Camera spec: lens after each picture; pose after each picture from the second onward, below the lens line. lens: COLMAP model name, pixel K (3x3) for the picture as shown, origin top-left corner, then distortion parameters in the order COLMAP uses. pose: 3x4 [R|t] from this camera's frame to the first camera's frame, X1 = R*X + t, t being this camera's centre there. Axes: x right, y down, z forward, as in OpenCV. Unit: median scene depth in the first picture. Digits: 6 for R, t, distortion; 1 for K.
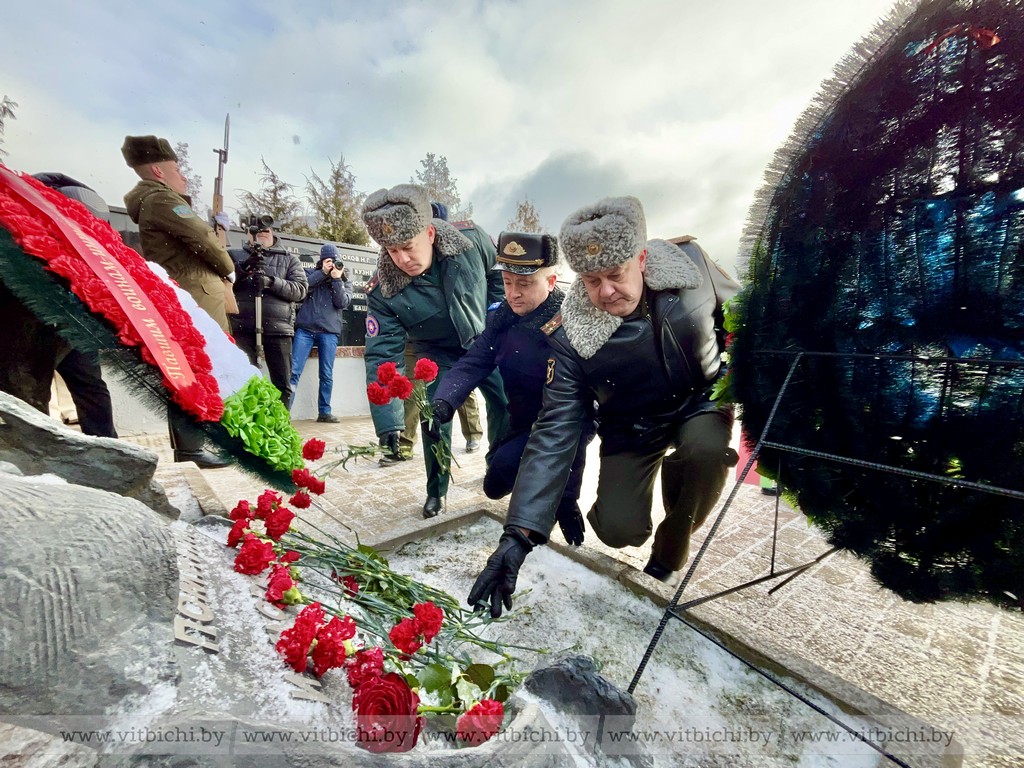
lens RADIAL K [[396.2, 0, 512.5], [0, 396.2, 392.8], [0, 0, 1]] dist [-0.005649, 0.000609]
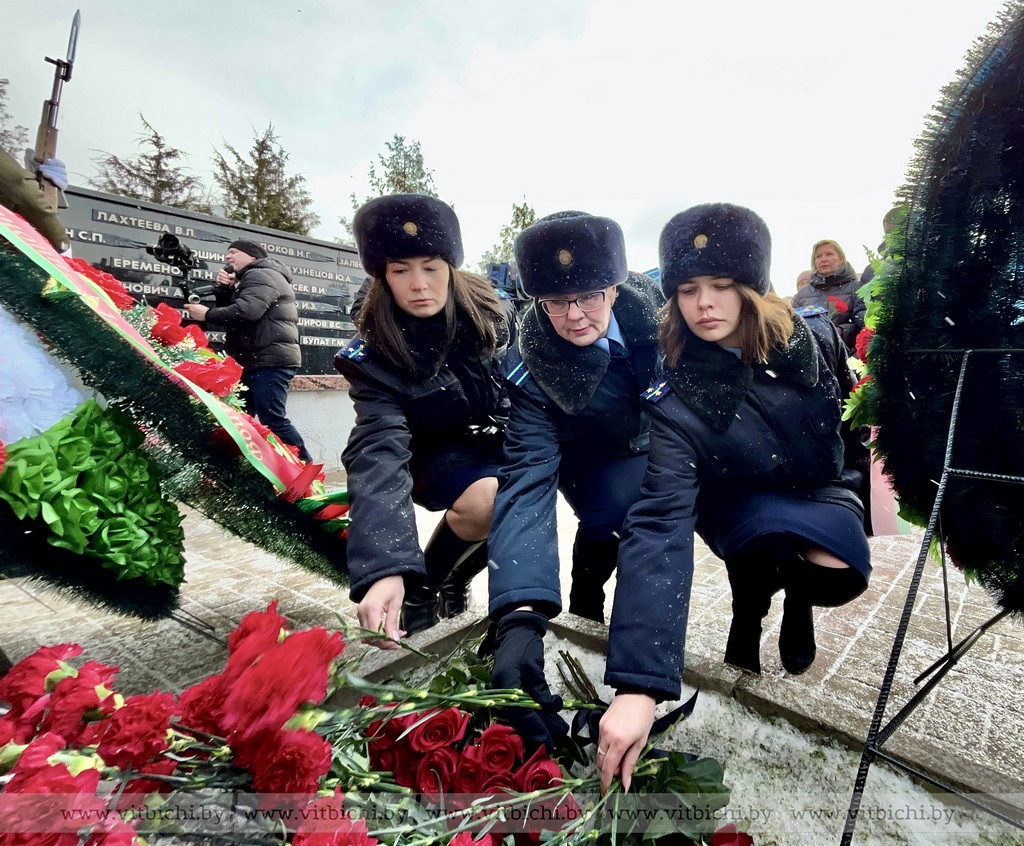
lens RADIAL K [[397.9, 0, 542.0], [0, 397.9, 415.7], [0, 0, 1]] dist [-0.000556, -0.001183]
pose [[0.971050, -0.006617, 0.238786, -0.174270], [0.031936, 0.994239, -0.102320, 0.051502], [-0.236733, 0.106984, 0.965667, 0.324385]]
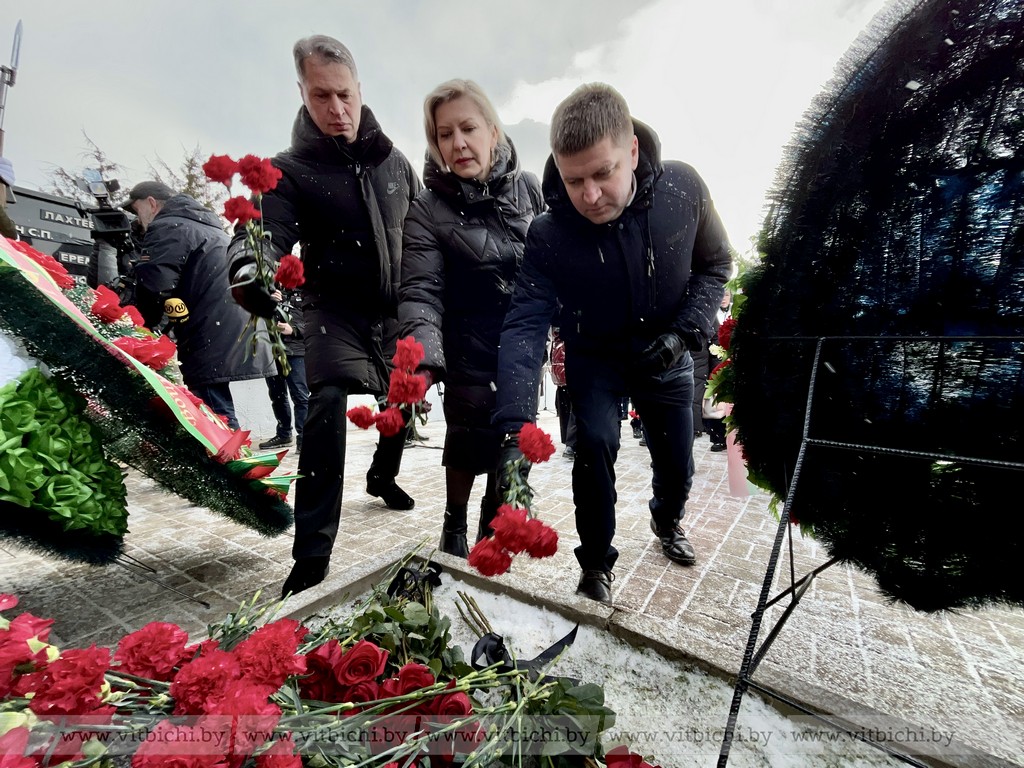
lens RADIAL K [[396.2, 0, 497.5], [0, 396.2, 391.9], [0, 0, 1]] dist [-0.005649, 0.000609]
pose [[0.961937, -0.000540, 0.273271, -0.138250], [0.018217, 0.997900, -0.062154, 0.039587], [-0.272664, 0.064766, 0.959927, 0.241025]]
